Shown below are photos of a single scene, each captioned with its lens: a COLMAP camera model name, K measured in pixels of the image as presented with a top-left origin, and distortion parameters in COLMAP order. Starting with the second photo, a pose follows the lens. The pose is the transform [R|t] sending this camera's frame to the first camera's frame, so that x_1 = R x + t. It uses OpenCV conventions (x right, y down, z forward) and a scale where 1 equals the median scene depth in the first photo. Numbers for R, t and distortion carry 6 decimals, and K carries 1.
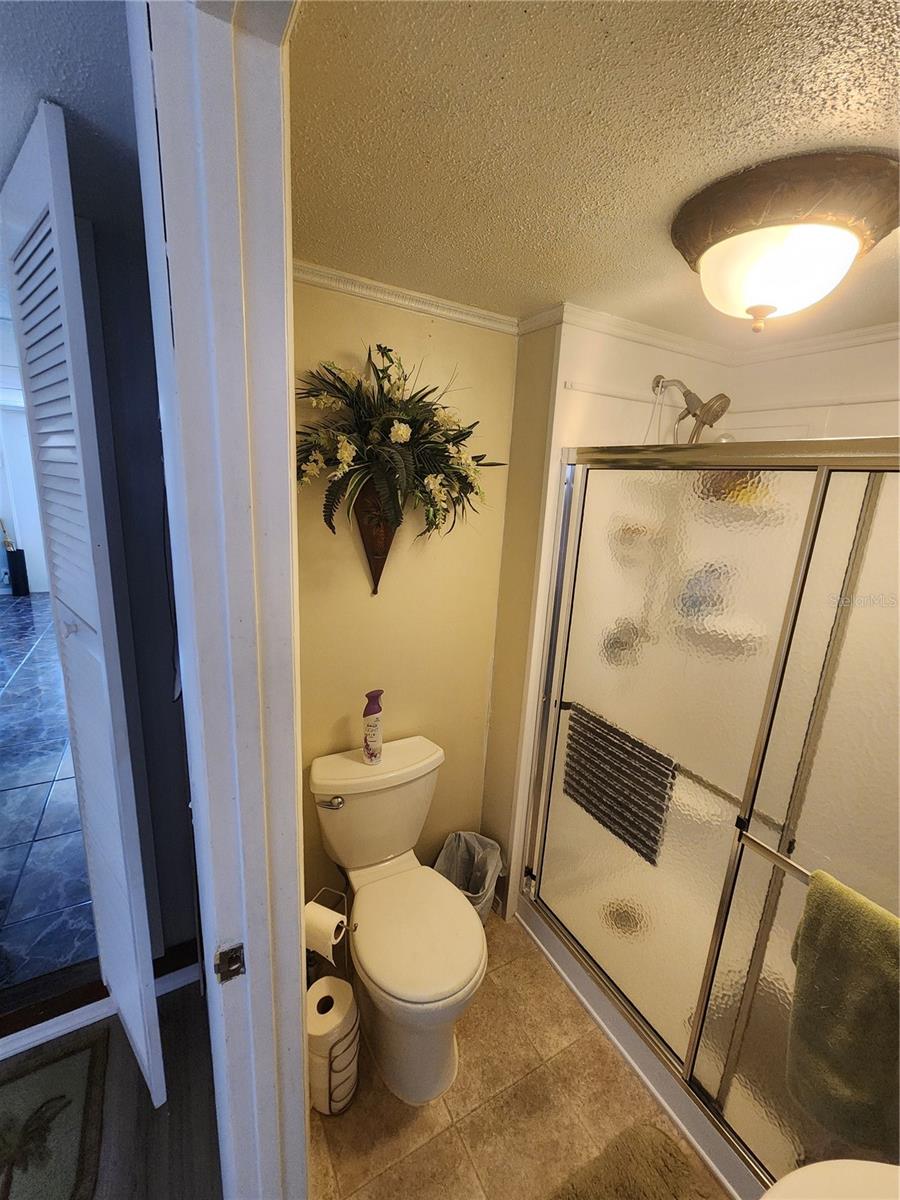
lens RADIAL K [[493.6, 0, 449.3], [0, 493.6, 600.0], [0, 0, 1]] dist [0.002185, 0.000539]
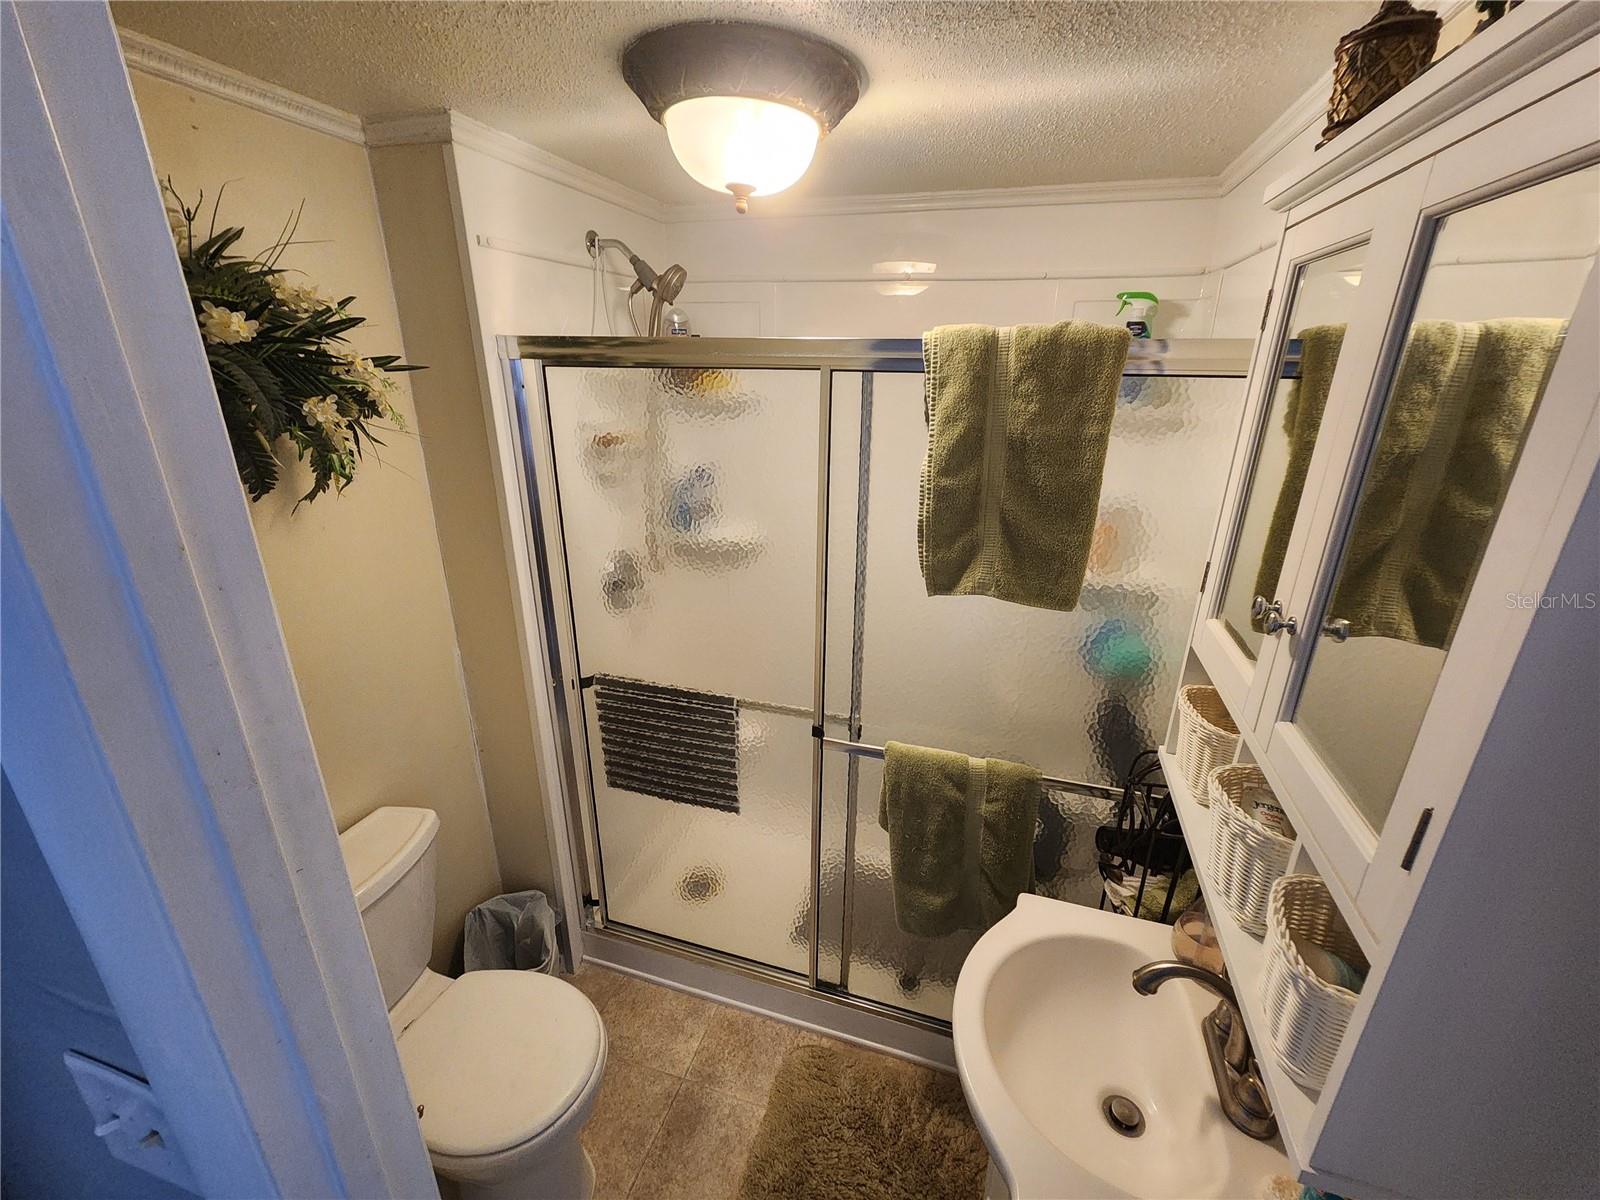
lens RADIAL K [[658.2, 0, 802.9], [0, 658.2, 596.1], [0, 0, 1]] dist [0.002185, 0.000539]
pose [[0.731742, -0.270922, 0.625424, -0.137819], [0.191119, 0.962352, 0.193266, -0.054760], [-0.654238, -0.021890, 0.755972, 0.012149]]
